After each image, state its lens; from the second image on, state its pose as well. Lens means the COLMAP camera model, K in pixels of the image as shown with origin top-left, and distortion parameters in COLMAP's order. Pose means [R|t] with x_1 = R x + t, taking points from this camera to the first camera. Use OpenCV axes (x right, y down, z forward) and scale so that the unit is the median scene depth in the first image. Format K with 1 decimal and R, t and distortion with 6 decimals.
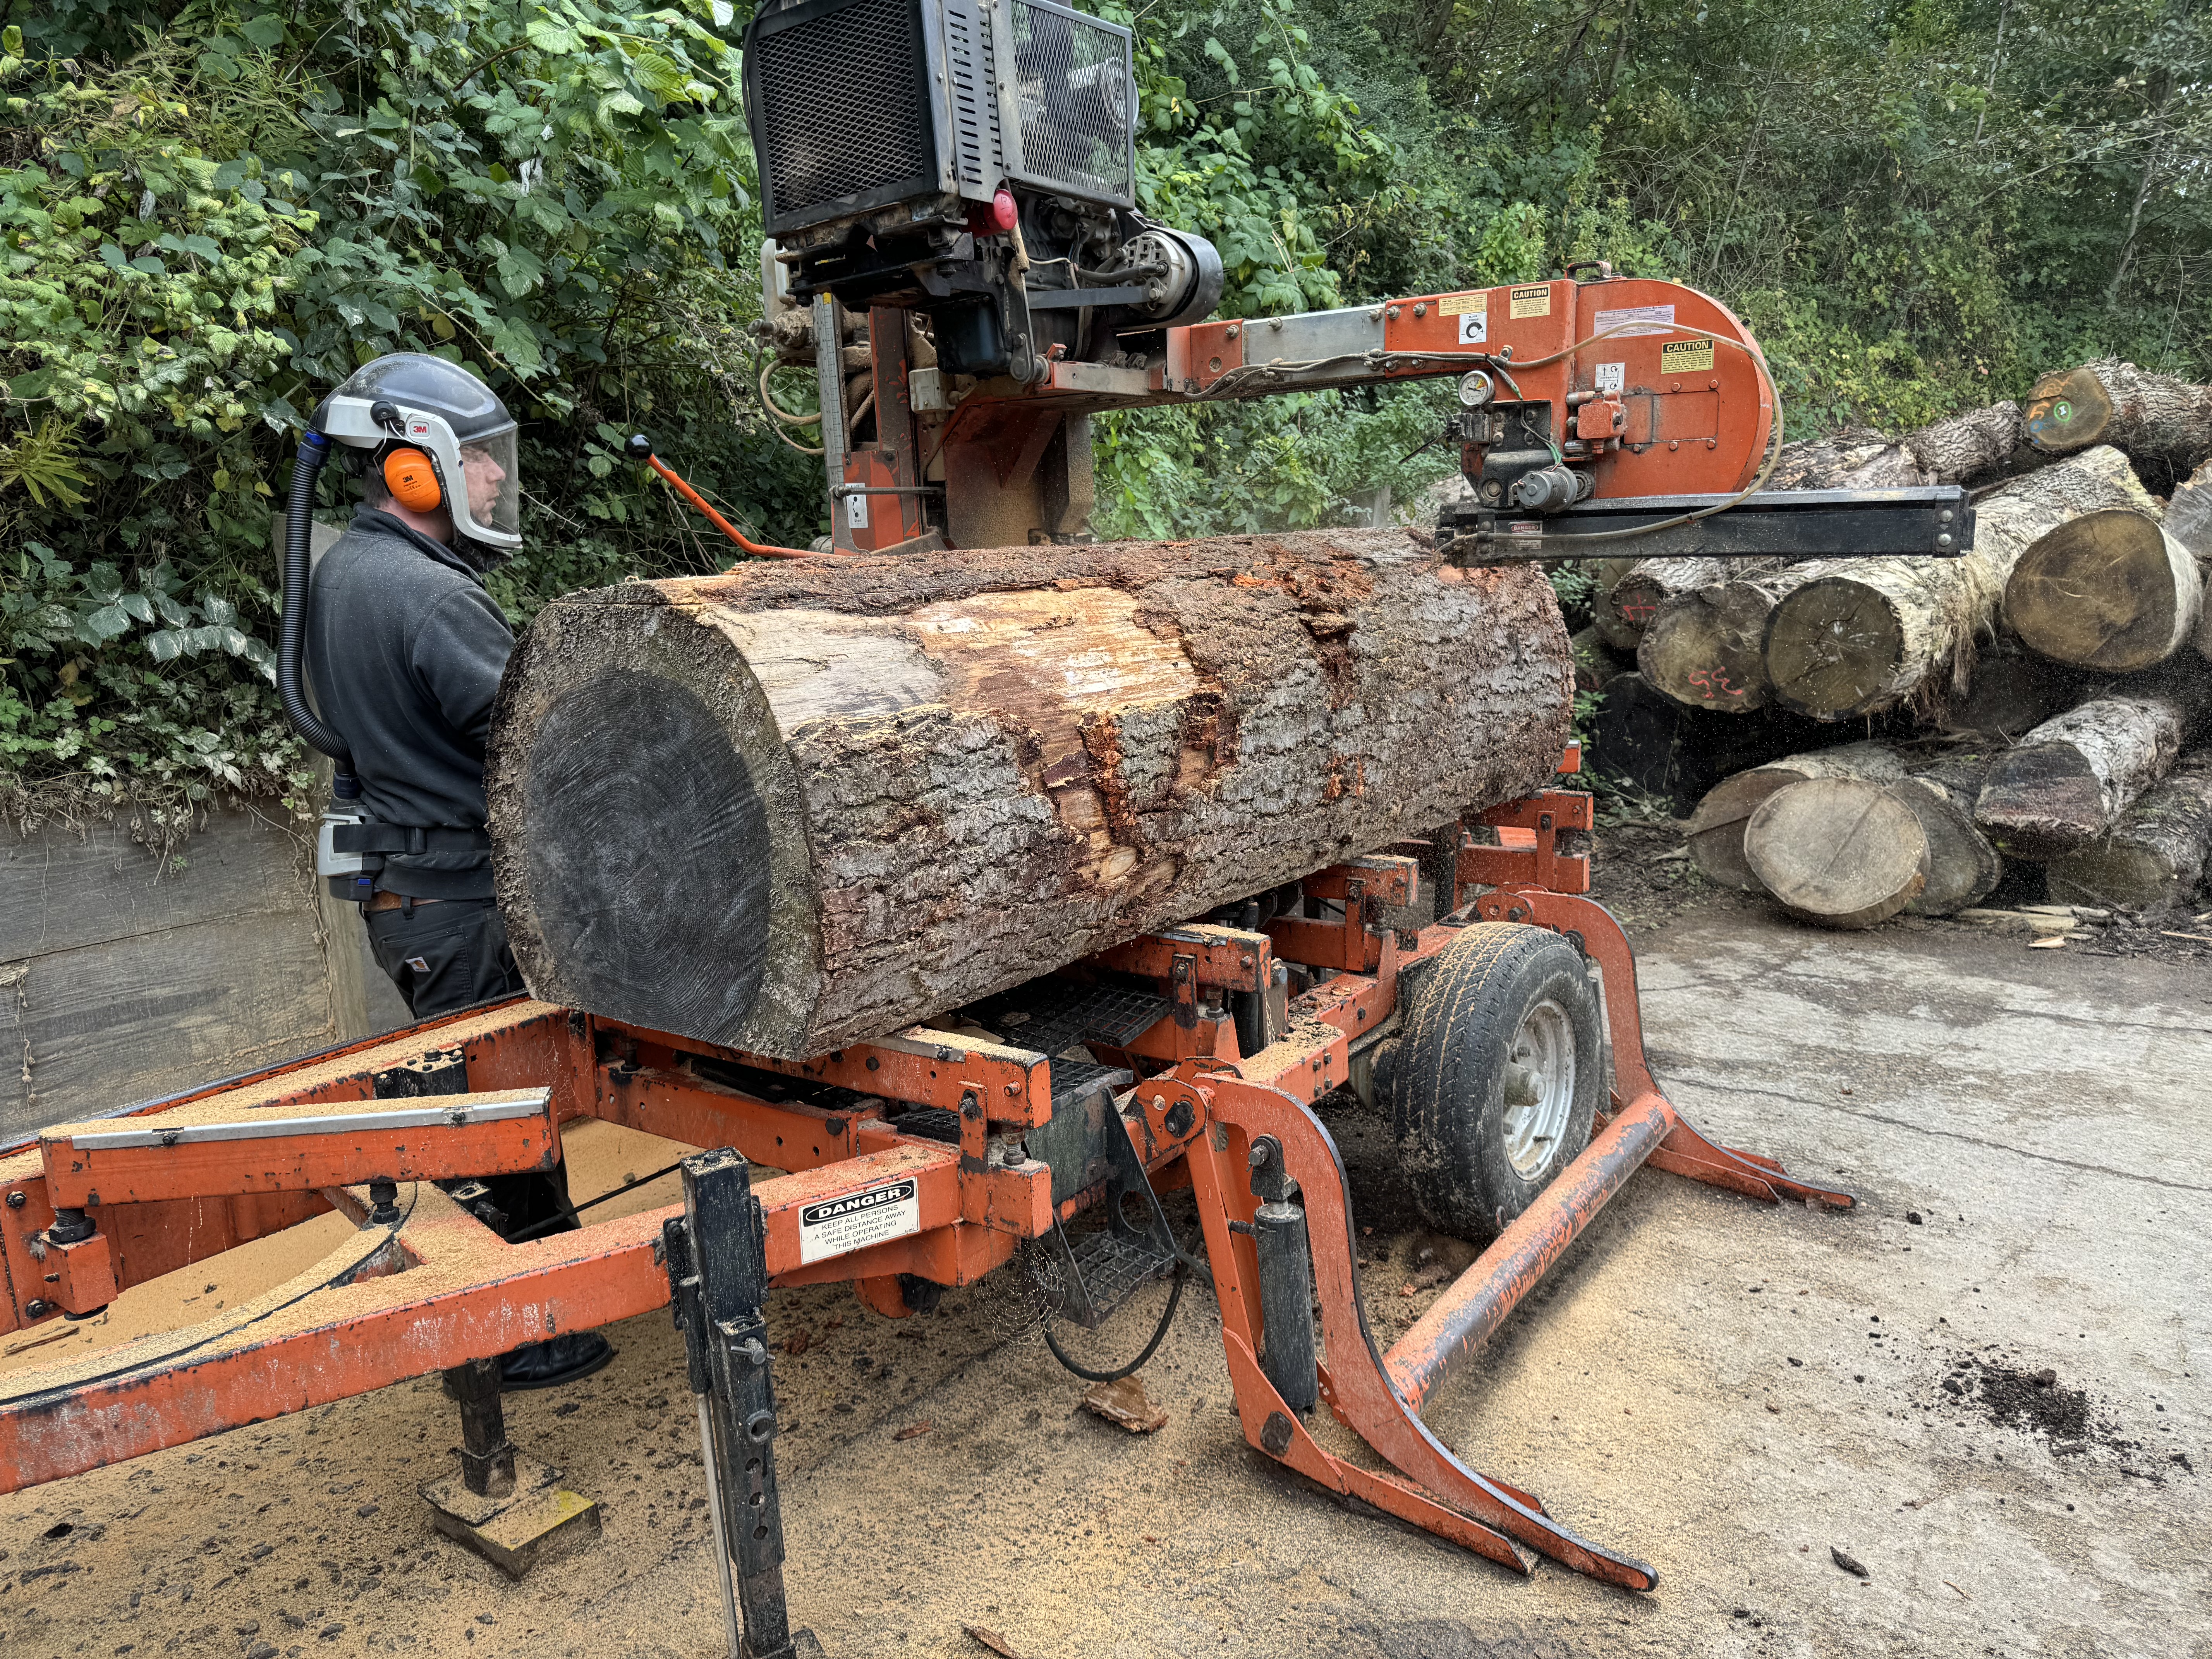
lens RADIAL K [[1555.7, 0, 1126.9], [0, 1555.7, 829.0], [0, 0, 1]] dist [0.014114, -0.006600]
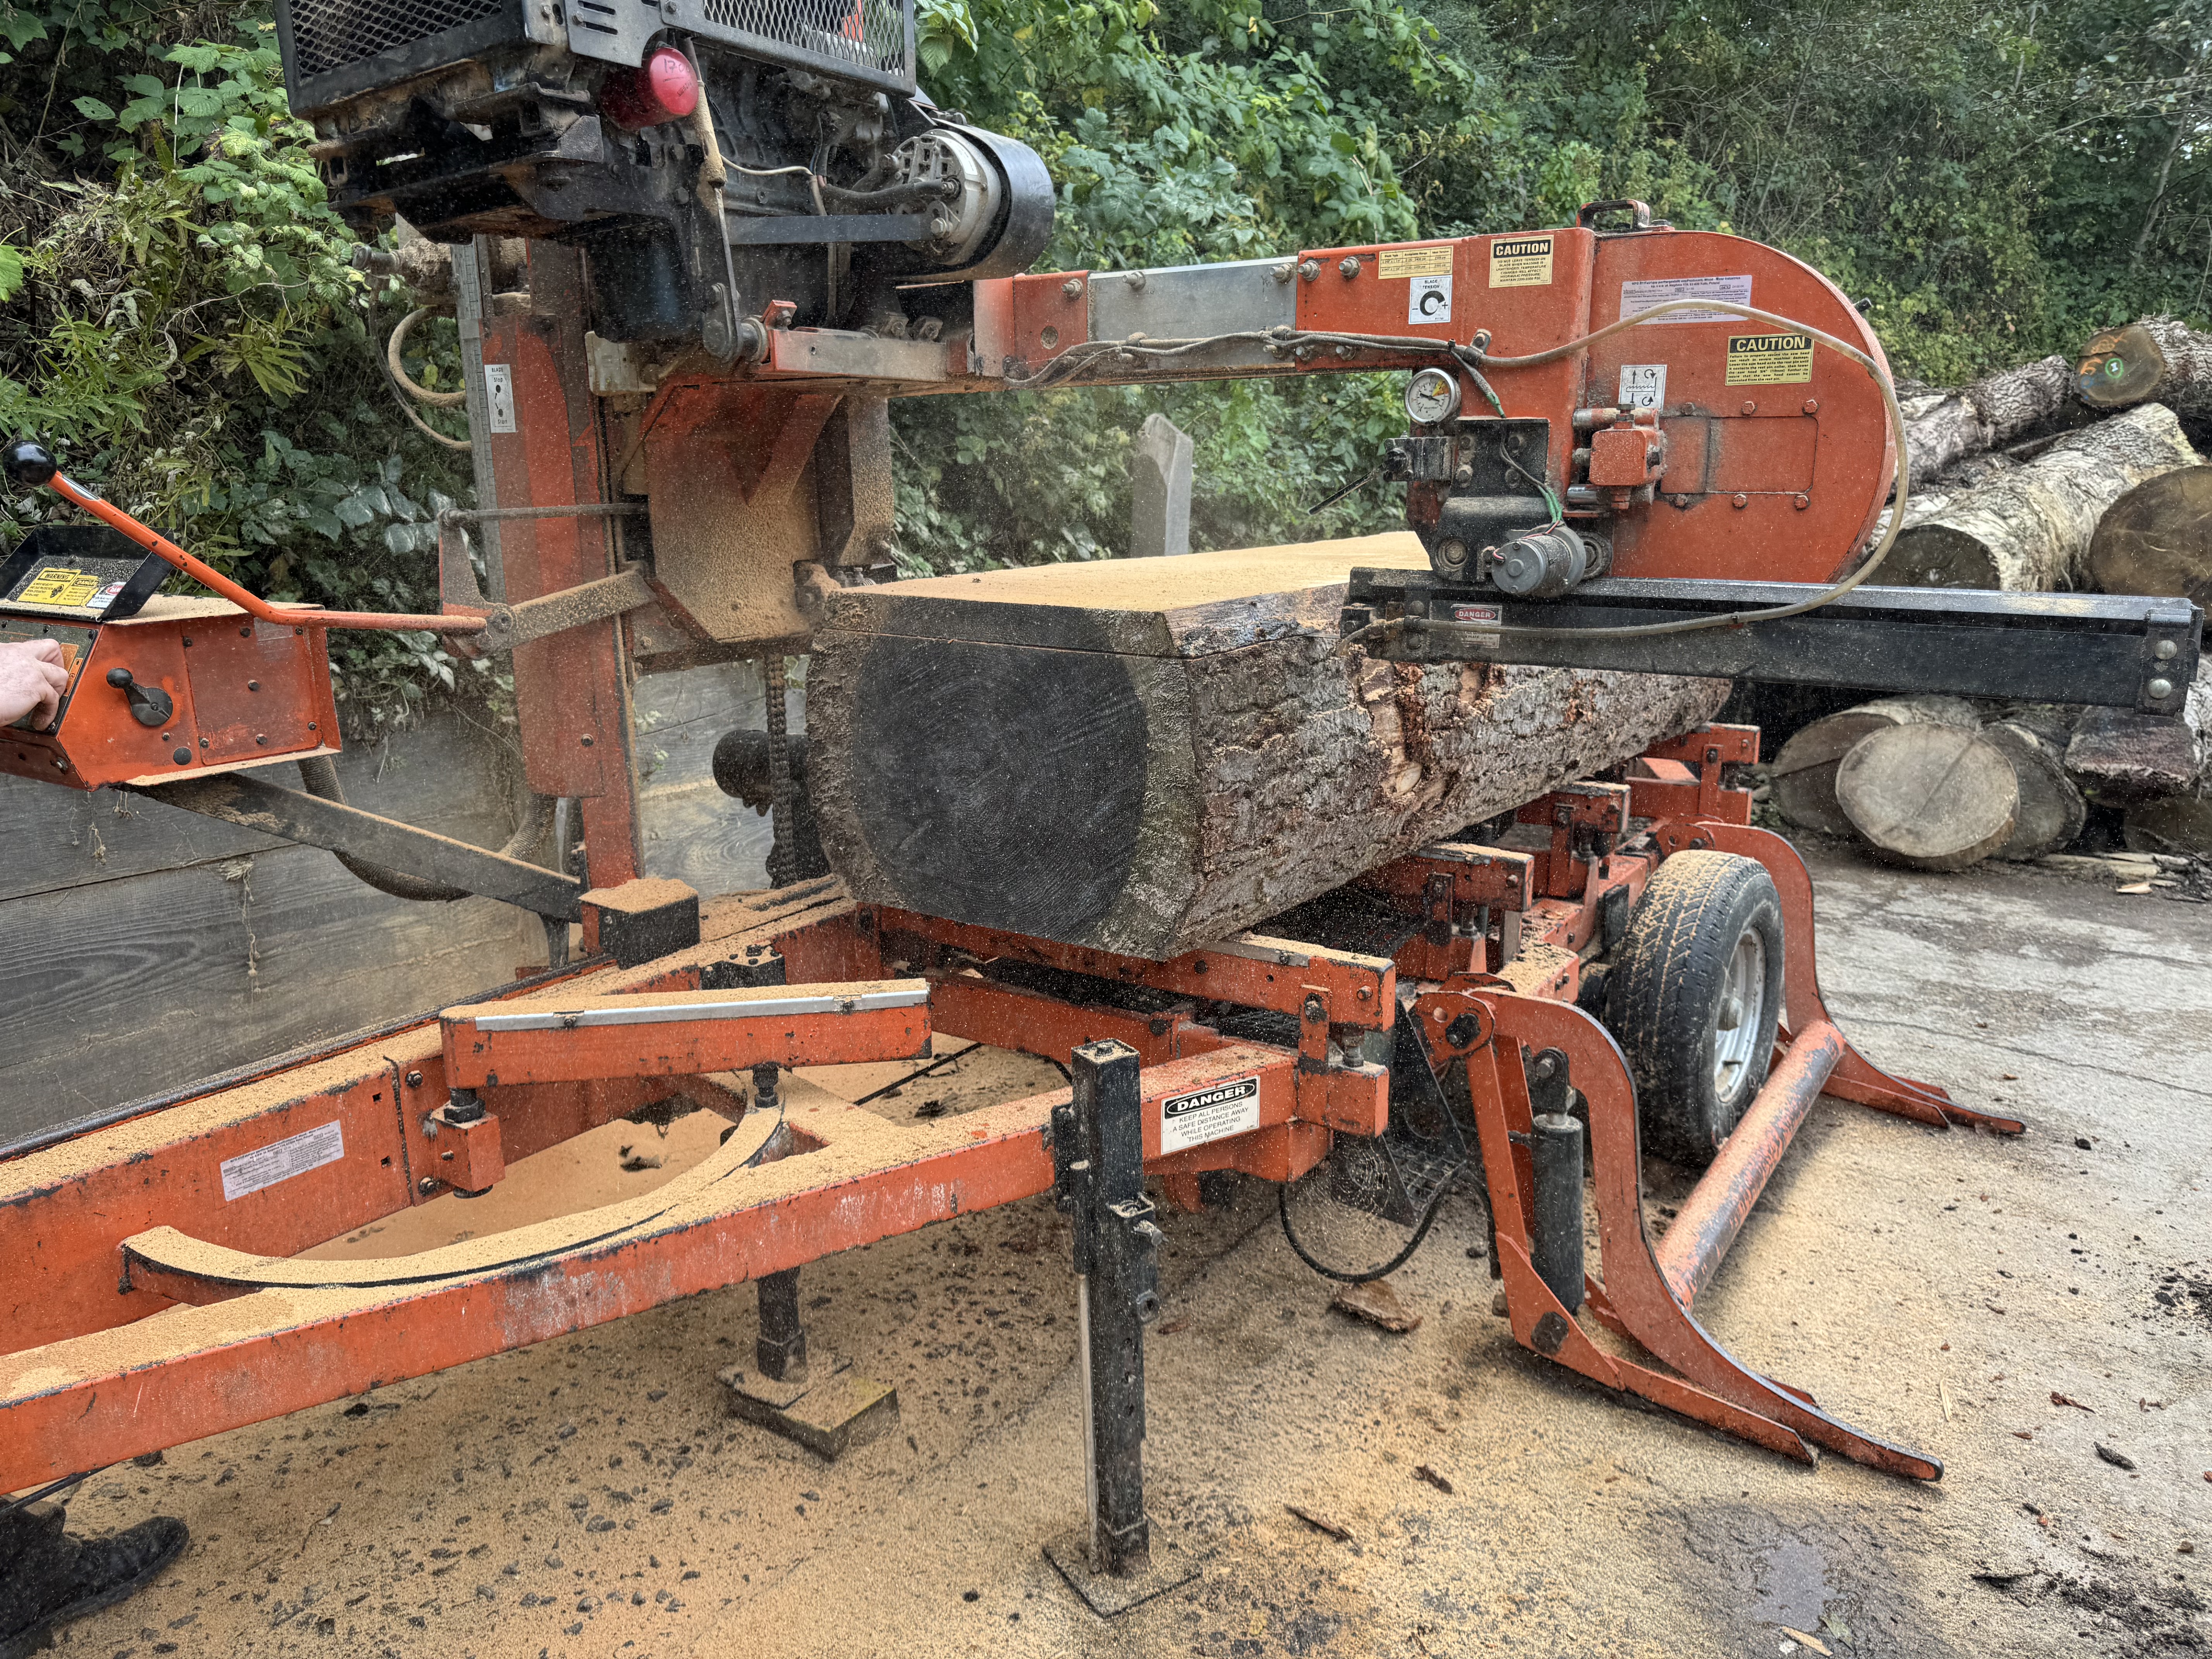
lens RADIAL K [[1570.9, 0, 1106.0], [0, 1570.9, 829.5], [0, 0, 1]] dist [0.007161, -0.002439]
pose [[0.999160, 0.022945, 0.033944, -0.153361], [-0.024264, 0.998945, 0.038991, 0.012776], [-0.033013, -0.039781, 0.998663, -0.012932]]
